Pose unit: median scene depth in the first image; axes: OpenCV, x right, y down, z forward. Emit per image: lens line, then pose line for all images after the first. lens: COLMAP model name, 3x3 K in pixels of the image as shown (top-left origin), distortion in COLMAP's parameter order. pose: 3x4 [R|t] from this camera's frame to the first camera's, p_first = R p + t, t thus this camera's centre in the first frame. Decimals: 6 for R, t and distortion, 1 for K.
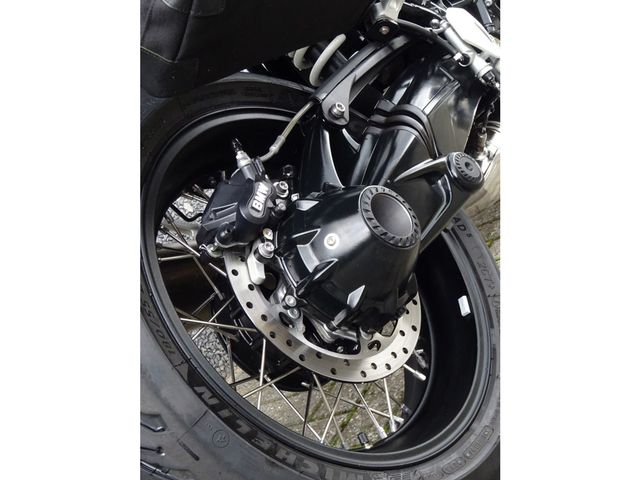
lens RADIAL K [[1083.0, 0, 320.6], [0, 1083.0, 240.2], [0, 0, 1]] dist [-0.069662, 0.000000]
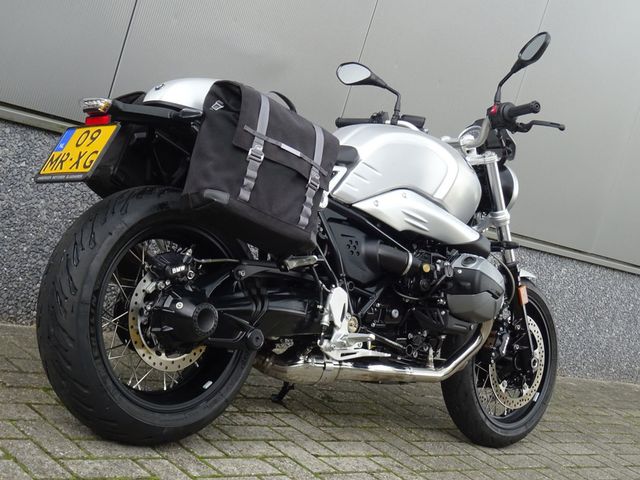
lens RADIAL K [[1116.0, 0, 320.2], [0, 1116.0, 239.5], [0, 0, 1]] dist [0.071515, 0.000000]
pose [[0.619092, 0.783276, -0.056597, 0.209534], [-0.784603, 0.613845, -0.087136, -0.106643], [-0.033510, 0.098352, 0.994587, -1.328122]]
